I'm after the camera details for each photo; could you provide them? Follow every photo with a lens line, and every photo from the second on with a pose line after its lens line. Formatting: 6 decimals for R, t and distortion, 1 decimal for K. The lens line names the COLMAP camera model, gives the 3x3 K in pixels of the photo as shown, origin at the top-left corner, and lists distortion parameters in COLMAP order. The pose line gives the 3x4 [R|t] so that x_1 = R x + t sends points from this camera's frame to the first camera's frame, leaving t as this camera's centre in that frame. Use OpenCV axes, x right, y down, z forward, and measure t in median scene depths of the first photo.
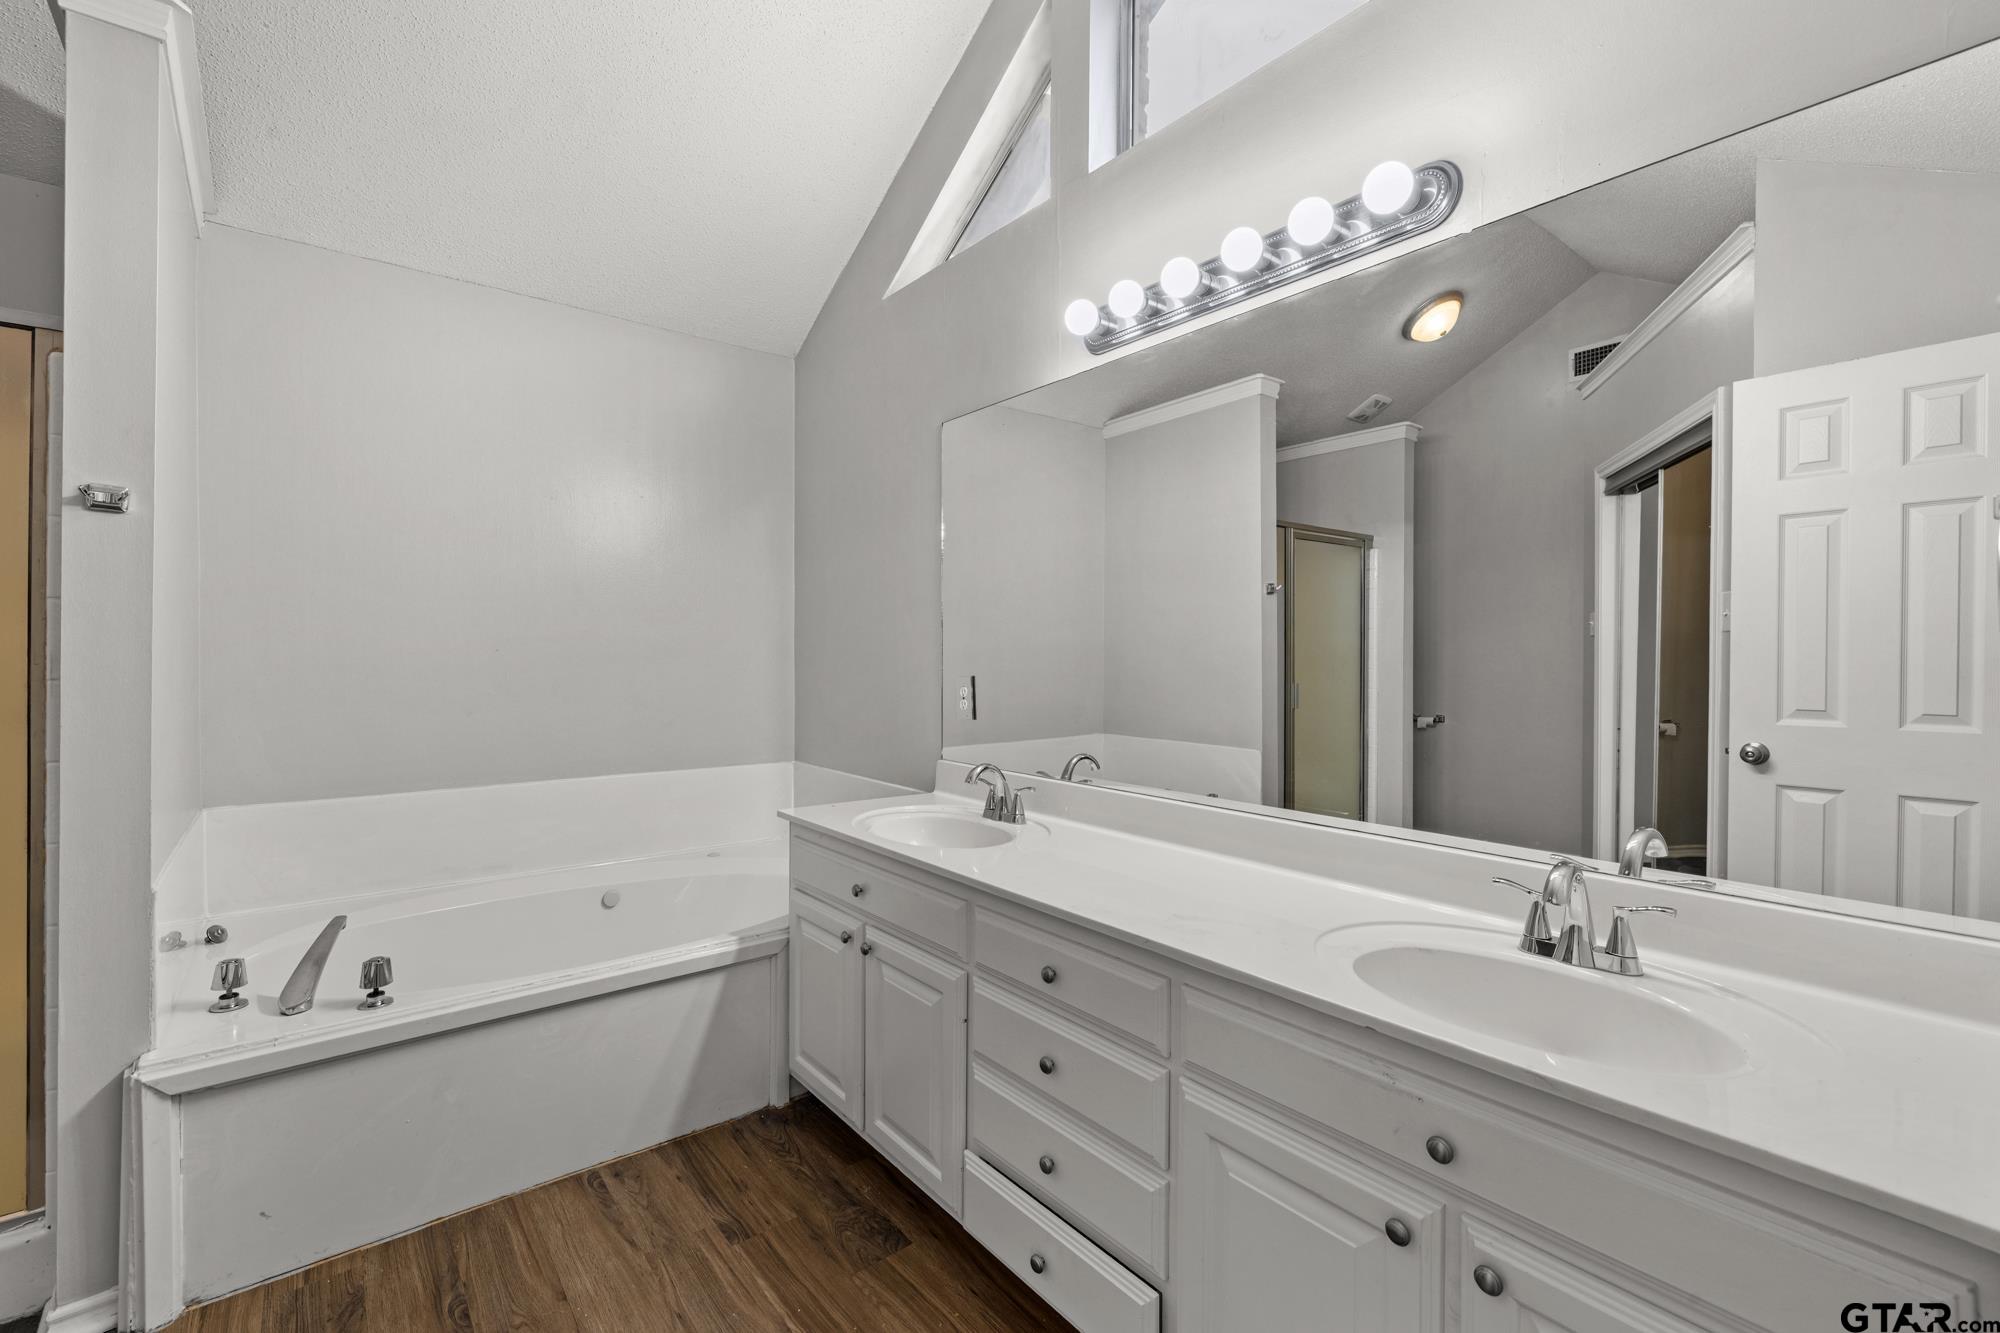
lens RADIAL K [[852.8, 0, 999.6], [0, 852.8, 653.1], [0, 0, 1]] dist [0.002399, 0.000058]
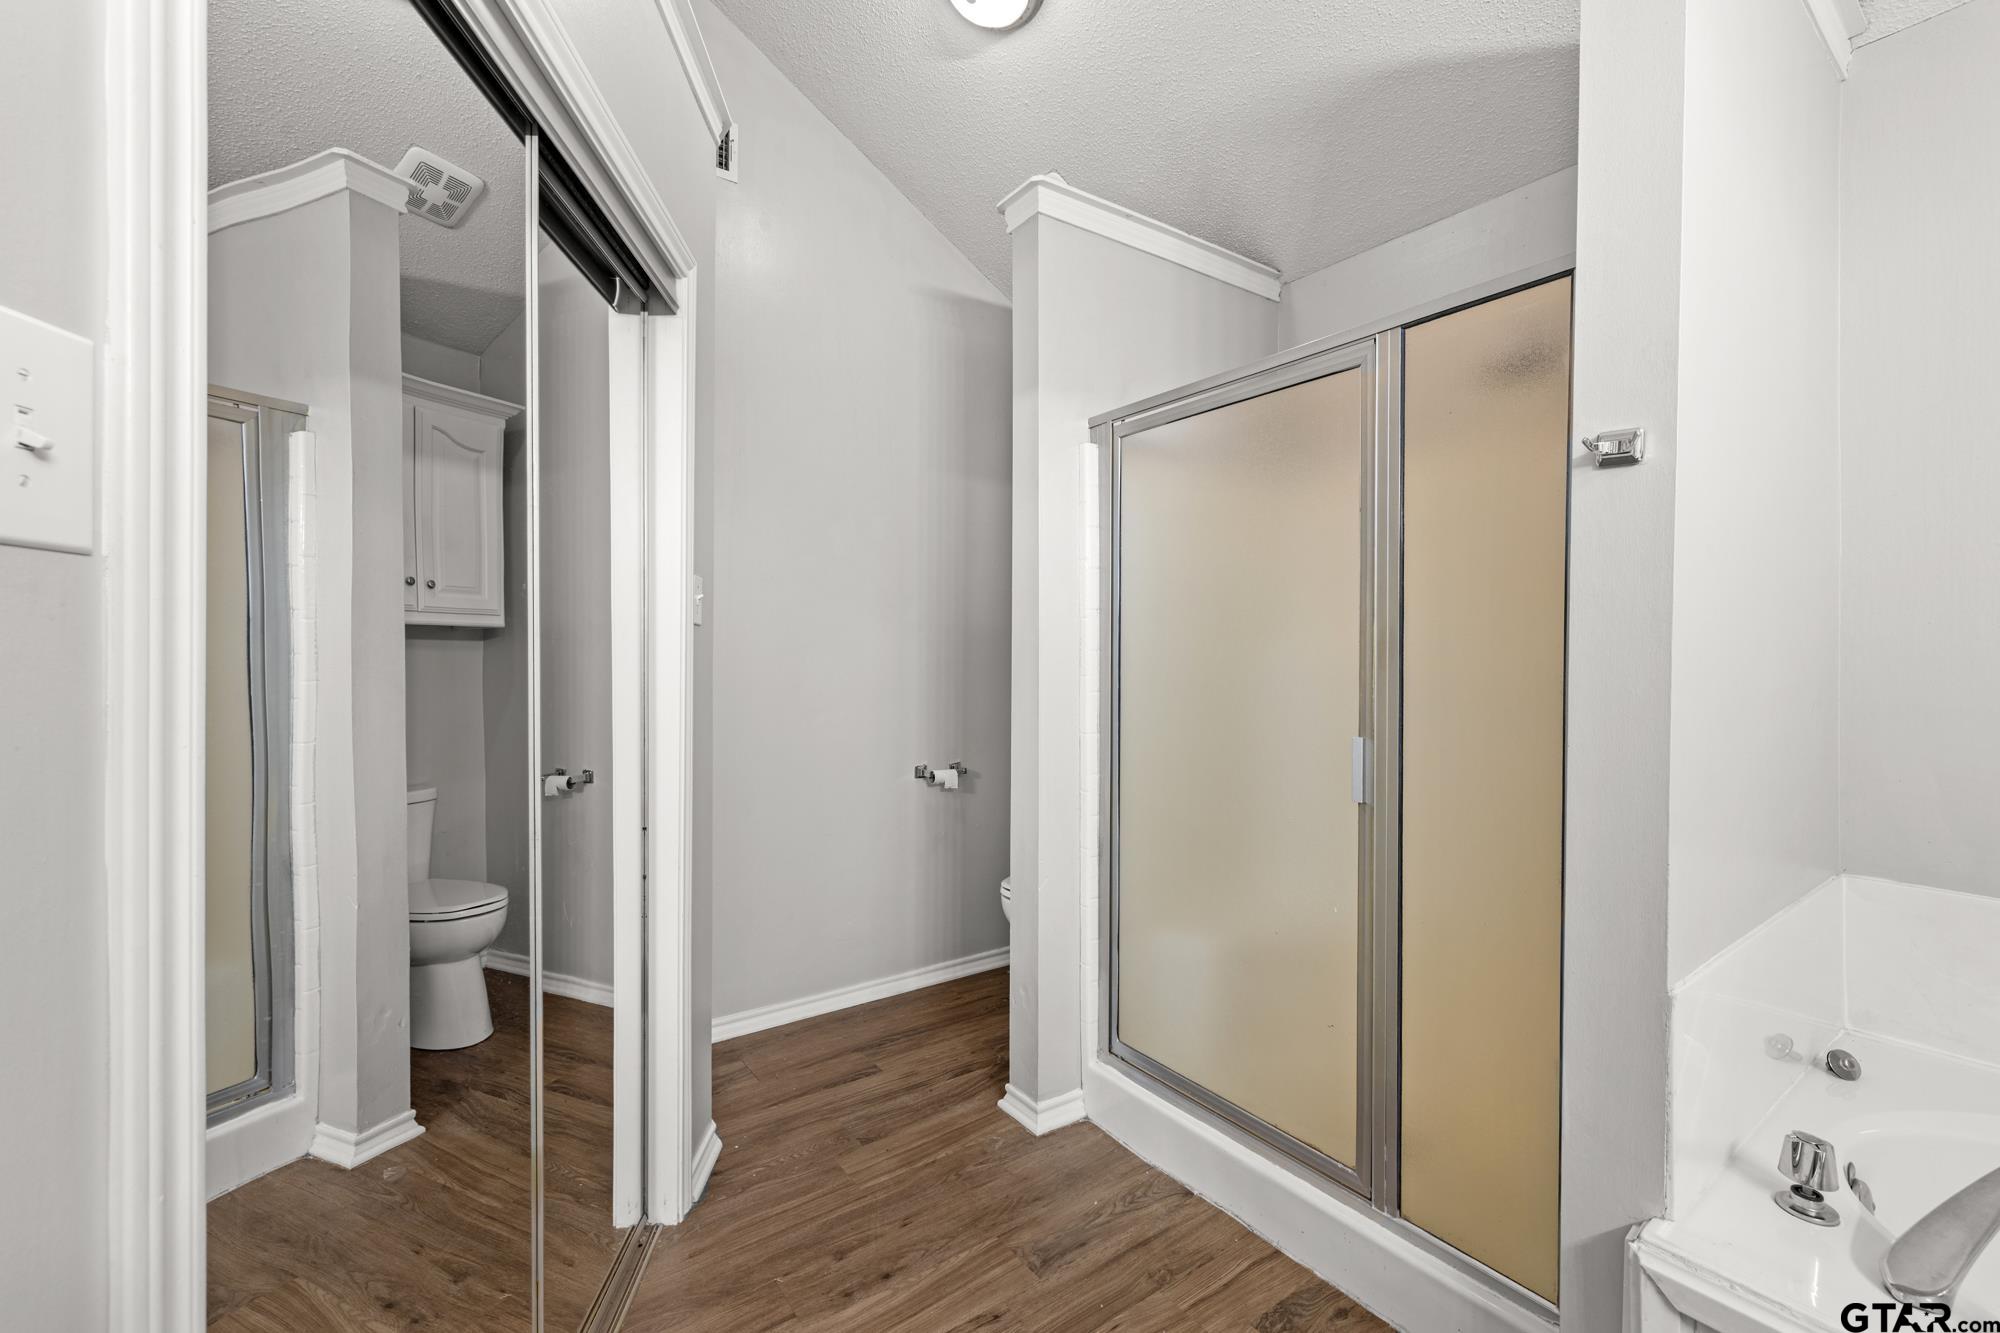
lens RADIAL K [[838.4, 0, 956.5], [0, 838.4, 657.7], [0, 0, 1]] dist [0.000360, 0.000213]
pose [[-0.072287, 0.002574, -0.997381, -0.266200], [-0.005156, 0.999982, 0.002954, 0.003358], [0.997371, 0.005356, -0.072272, 0.470771]]
